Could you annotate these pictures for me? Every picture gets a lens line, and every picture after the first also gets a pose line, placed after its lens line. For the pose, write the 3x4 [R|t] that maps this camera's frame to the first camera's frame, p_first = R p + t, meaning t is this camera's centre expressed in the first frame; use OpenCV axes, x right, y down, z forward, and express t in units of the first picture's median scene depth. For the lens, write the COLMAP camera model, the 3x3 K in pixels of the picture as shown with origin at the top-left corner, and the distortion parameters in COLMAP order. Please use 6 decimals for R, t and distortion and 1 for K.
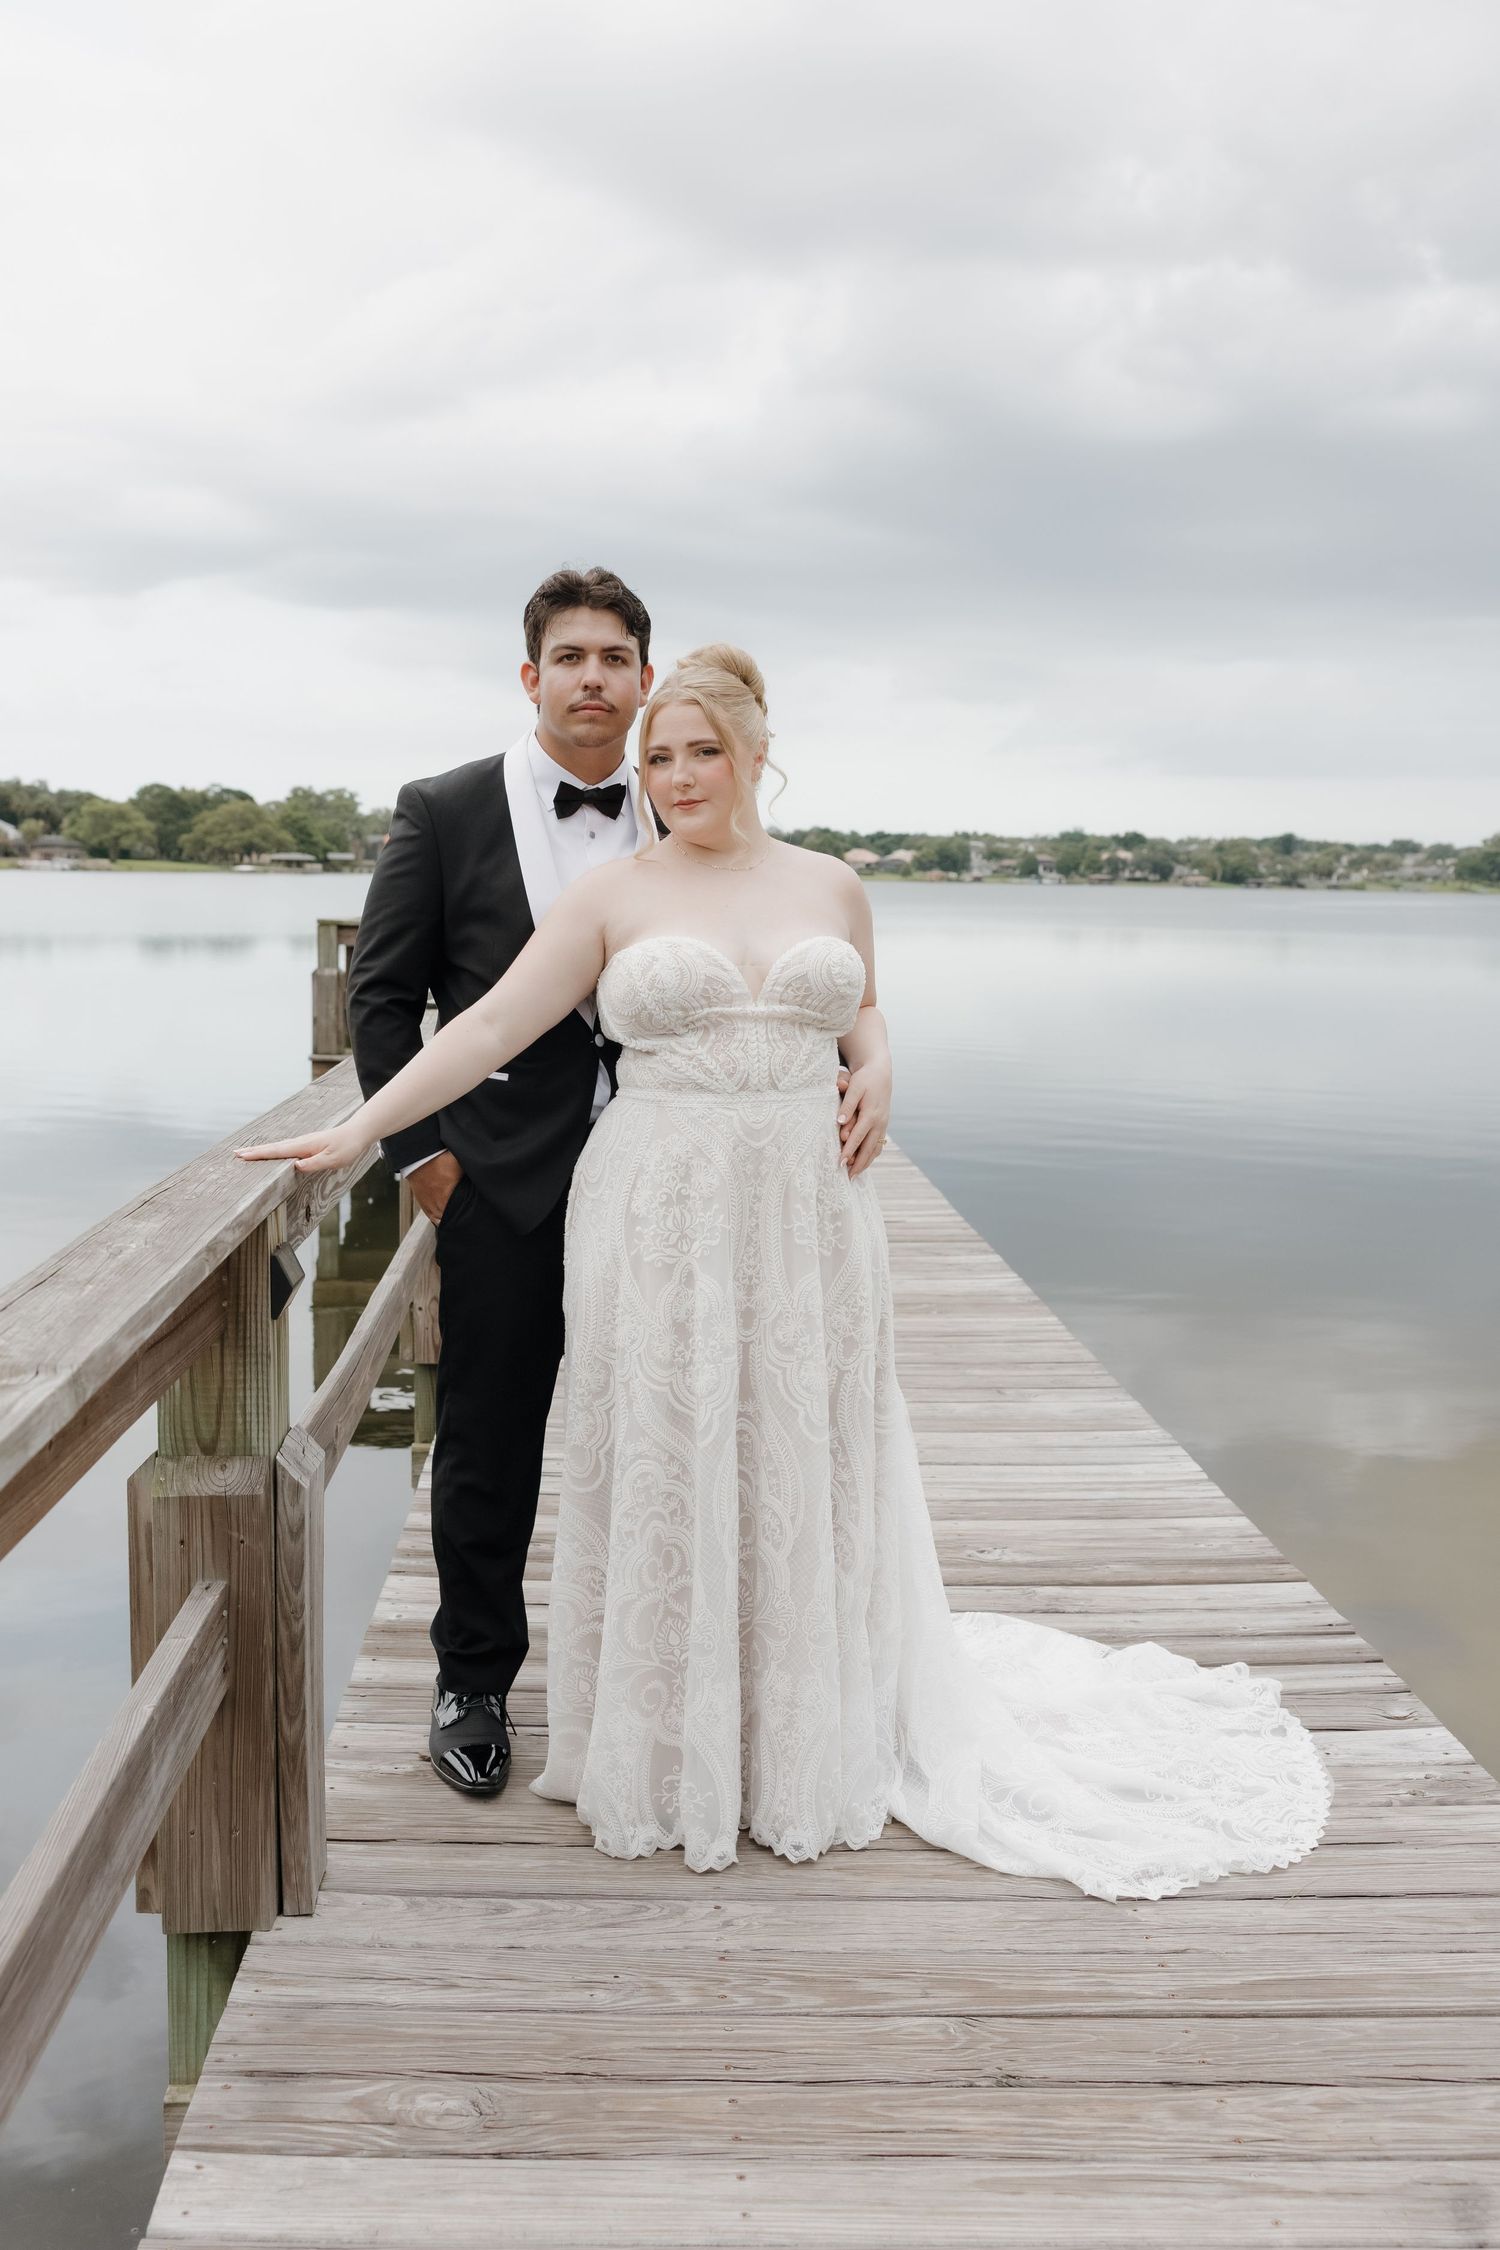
lens RADIAL K [[2180.4, 0, 748.0], [0, 2180.4, 1142.5], [0, 0, 1]] dist [-0.010574, 0.000909]
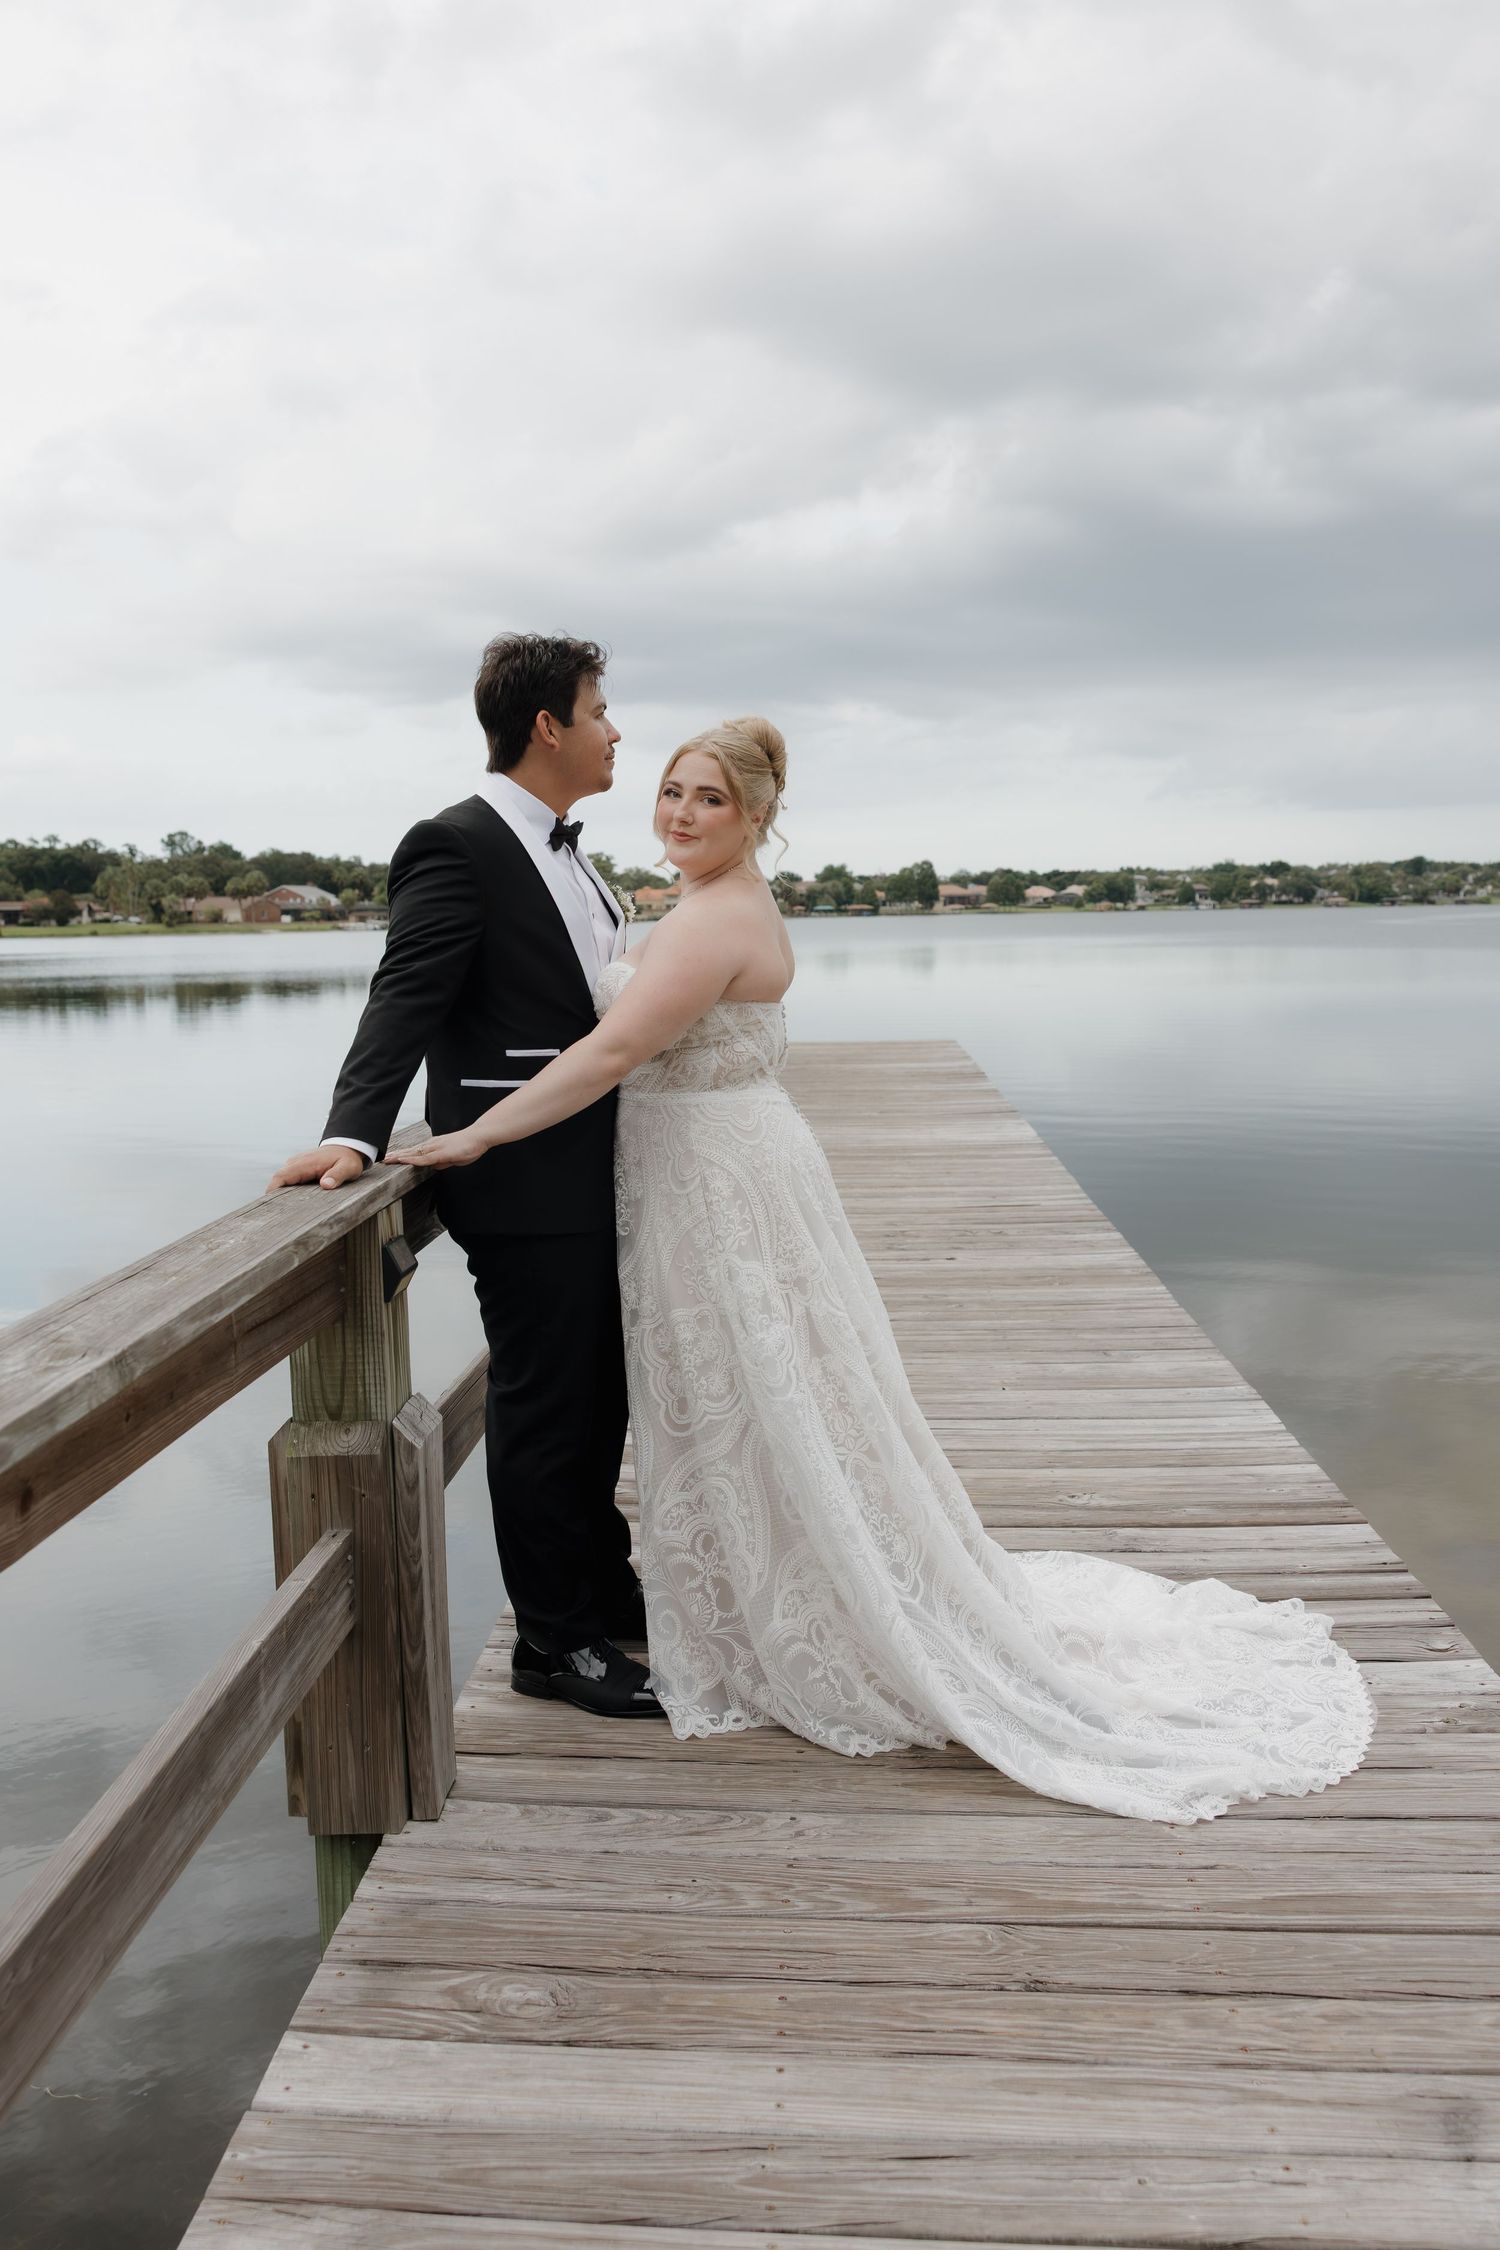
lens RADIAL K [[1841.5, 0, 750.0], [0, 1841.5, 1125.0], [0, 0, 1]] dist [0.002895, -0.010087]
pose [[0.993194, -0.026023, -0.113524, 0.084300], [0.024949, 0.999630, -0.010872, 0.002663], [0.113765, 0.007966, 0.993476, 0.050321]]
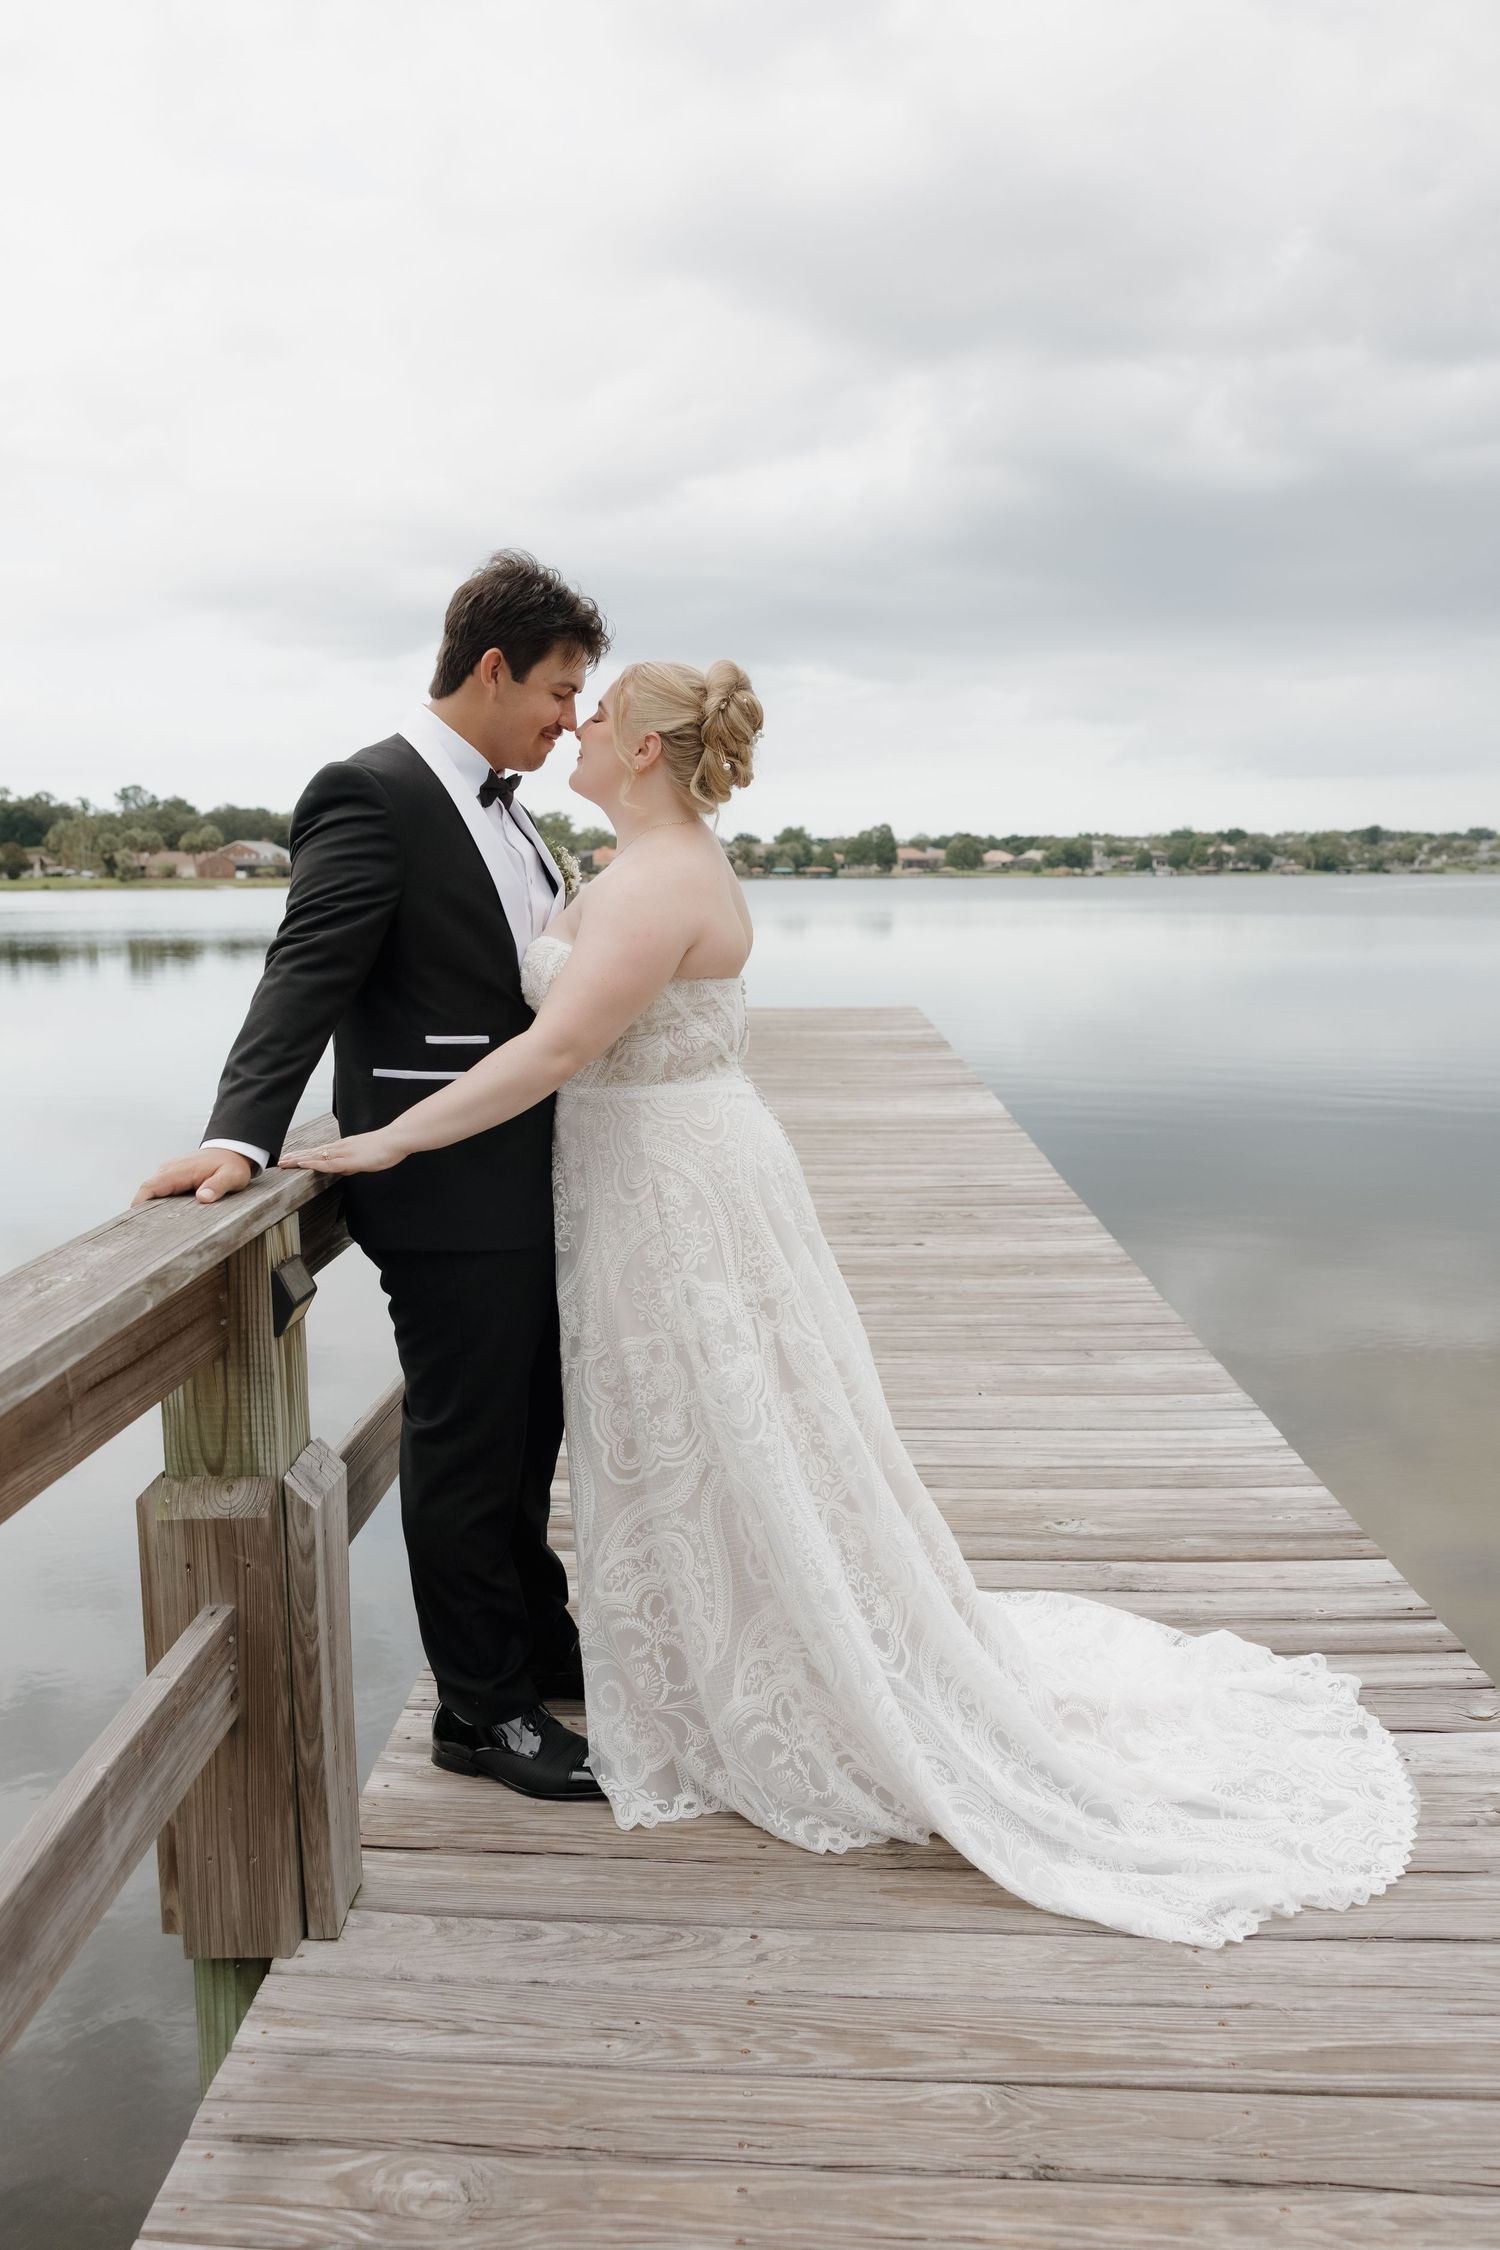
lens RADIAL K [[1815.5, 0, 735.8], [0, 1815.5, 1125.9], [0, 0, 1]] dist [0.000663, 0.000808]
pose [[0.995130, -0.014349, -0.097518, 0.063872], [0.015641, 0.999800, 0.012502, -0.018968], [0.097319, -0.013966, 0.995155, 0.210595]]
